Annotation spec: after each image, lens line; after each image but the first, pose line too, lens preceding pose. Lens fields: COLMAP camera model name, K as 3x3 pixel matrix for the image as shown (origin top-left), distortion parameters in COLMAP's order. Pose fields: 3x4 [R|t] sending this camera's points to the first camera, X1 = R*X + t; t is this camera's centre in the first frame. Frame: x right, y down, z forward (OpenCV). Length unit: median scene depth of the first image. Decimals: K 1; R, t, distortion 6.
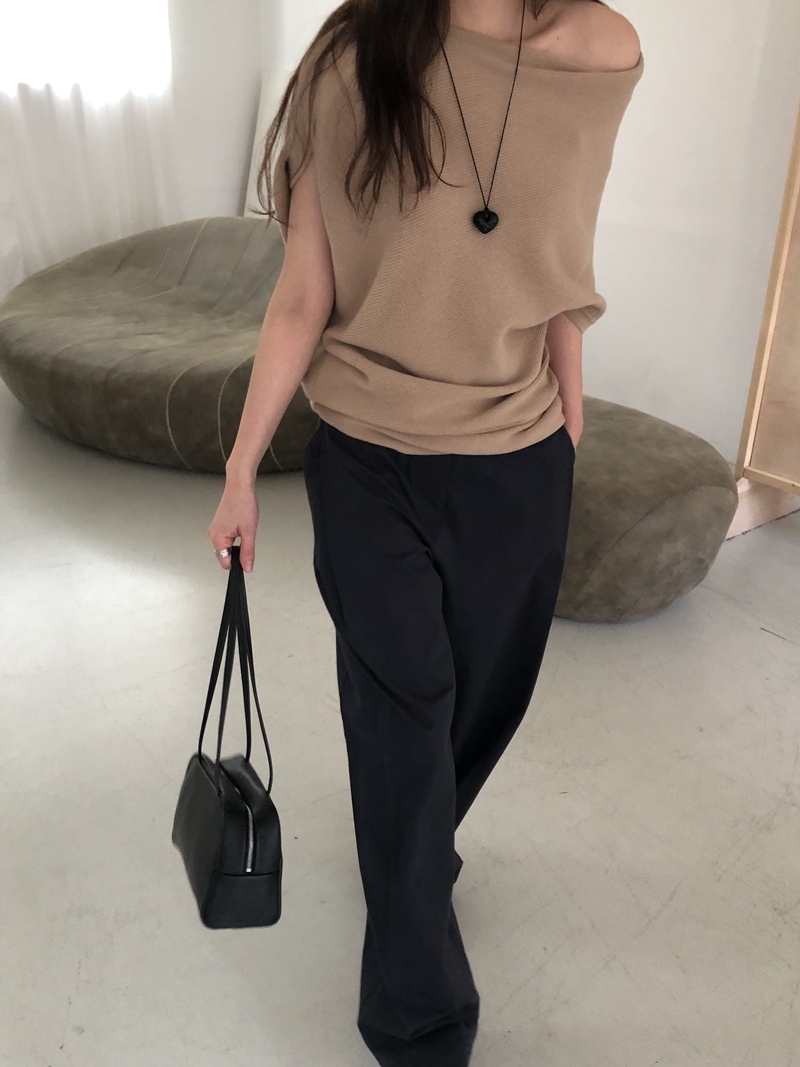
lens RADIAL K [[1058.4, 0, 410.1], [0, 1058.4, 531.4], [0, 0, 1]] dist [0.017664, 0.000000]
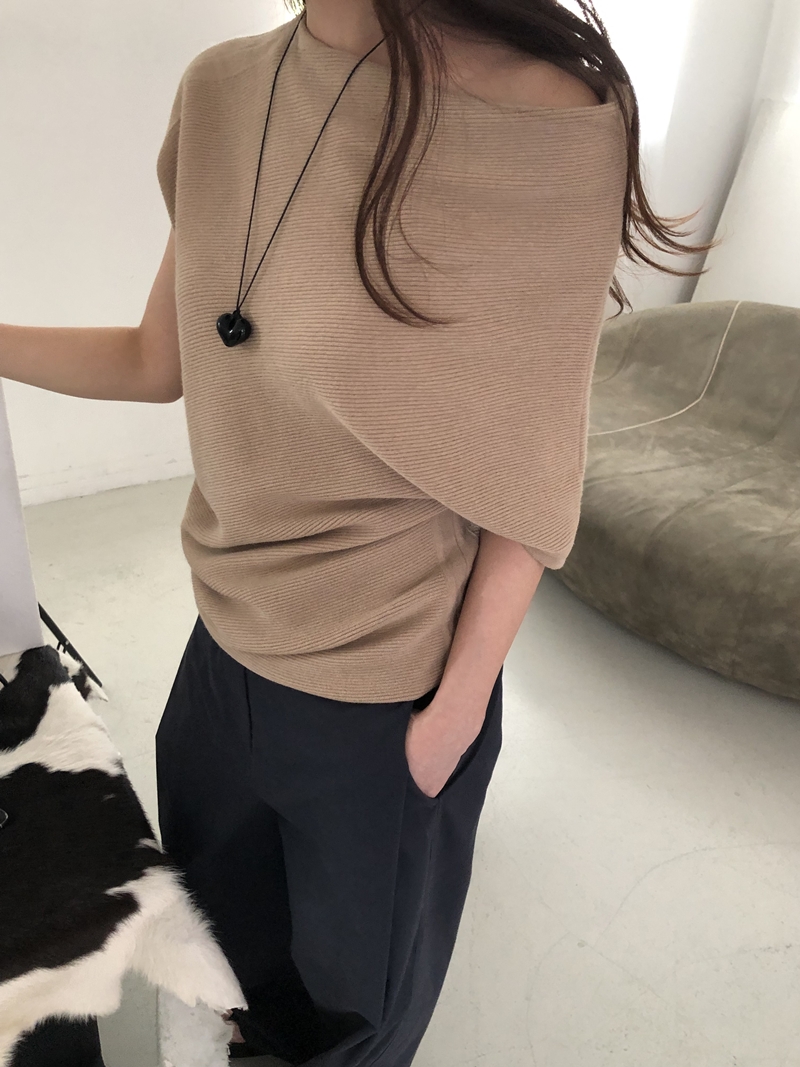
lens RADIAL K [[930.2, 0, 402.4], [0, 930.2, 536.9], [0, 0, 1]] dist [-0.050424, -0.008560]
pose [[0.986517, 0.099738, -0.129755, -0.473118], [-0.090698, 0.993139, 0.073817, -0.219073], [0.136227, -0.061053, 0.988795, 0.407636]]
